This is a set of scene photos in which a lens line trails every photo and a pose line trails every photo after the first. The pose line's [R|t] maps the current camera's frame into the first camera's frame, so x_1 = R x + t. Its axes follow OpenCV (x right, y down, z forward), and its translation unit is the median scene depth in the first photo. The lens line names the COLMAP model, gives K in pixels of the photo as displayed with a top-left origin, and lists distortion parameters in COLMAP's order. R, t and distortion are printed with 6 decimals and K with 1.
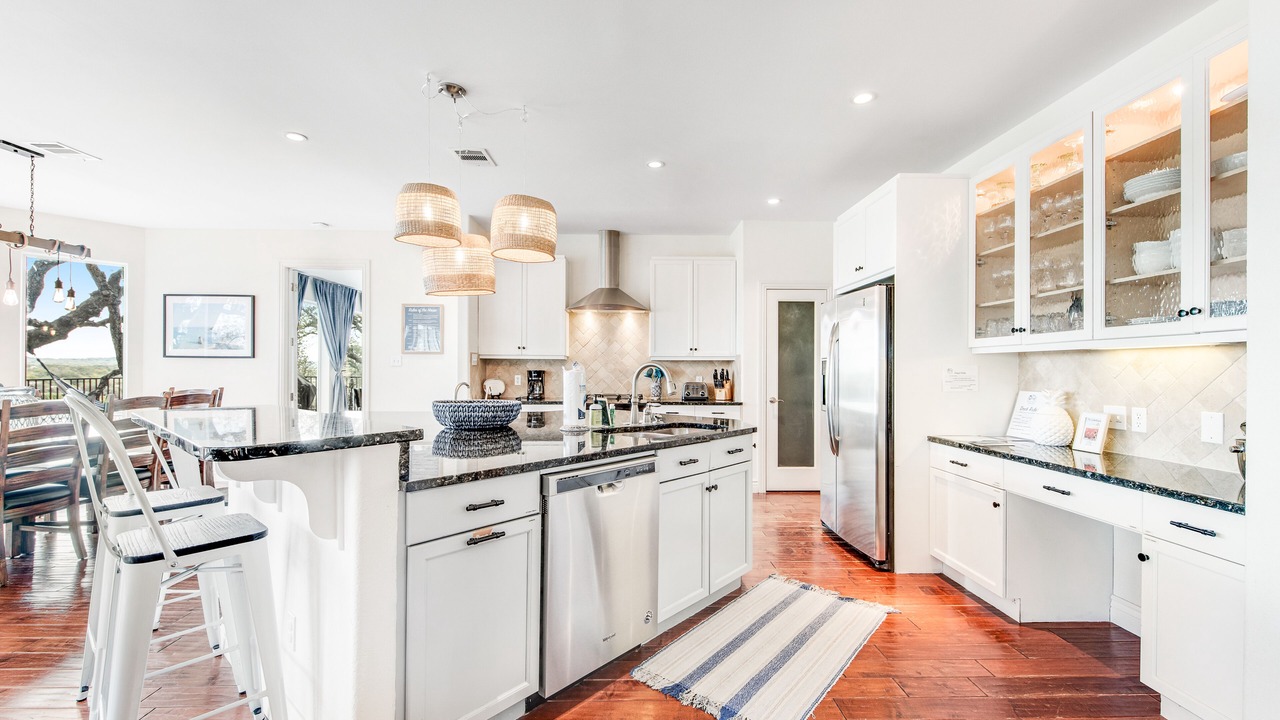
lens RADIAL K [[560.0, 0, 637.2], [0, 560.0, 367.0], [0, 0, 1]] dist [0.000571, 0.000064]
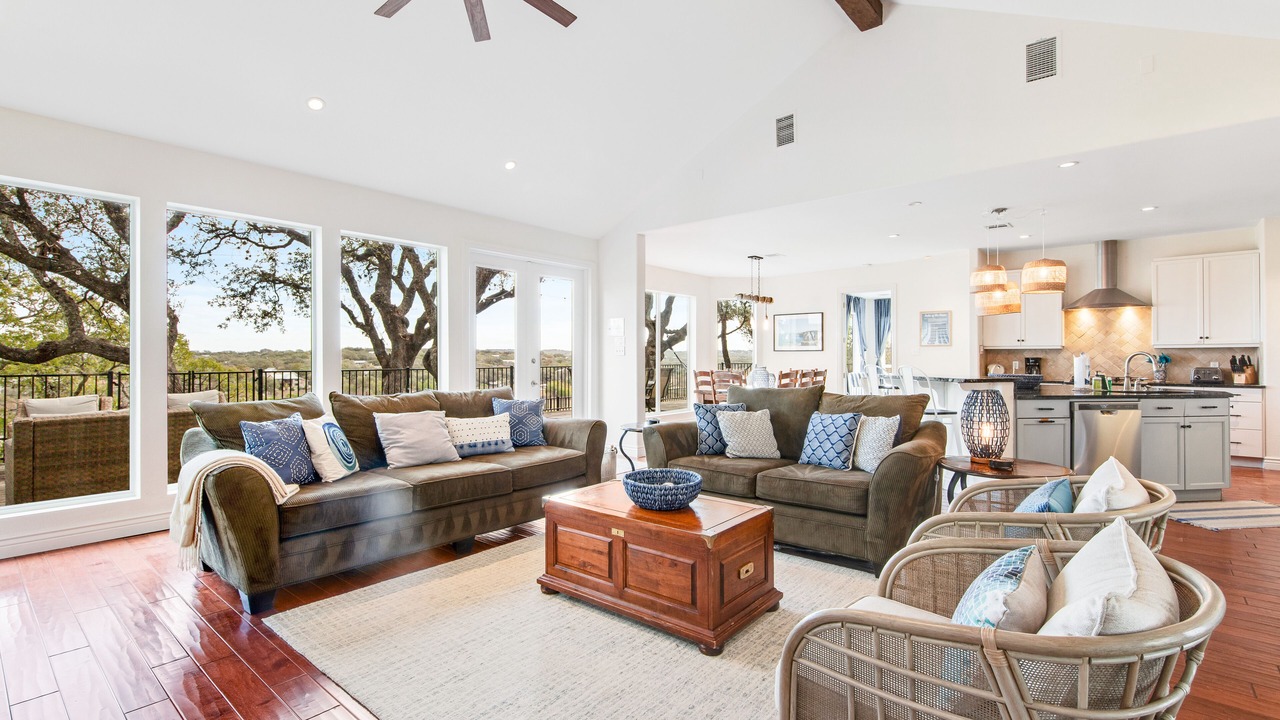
lens RADIAL K [[586.2, 0, 627.9], [0, 586.2, 355.4], [0, 0, 1]] dist [0.002358, -0.000728]
pose [[0.741508, -0.009251, -0.670881, 0.032975], [0.009838, 0.999947, -0.002915, -0.004066], [0.670872, -0.004439, 0.741560, -0.635499]]
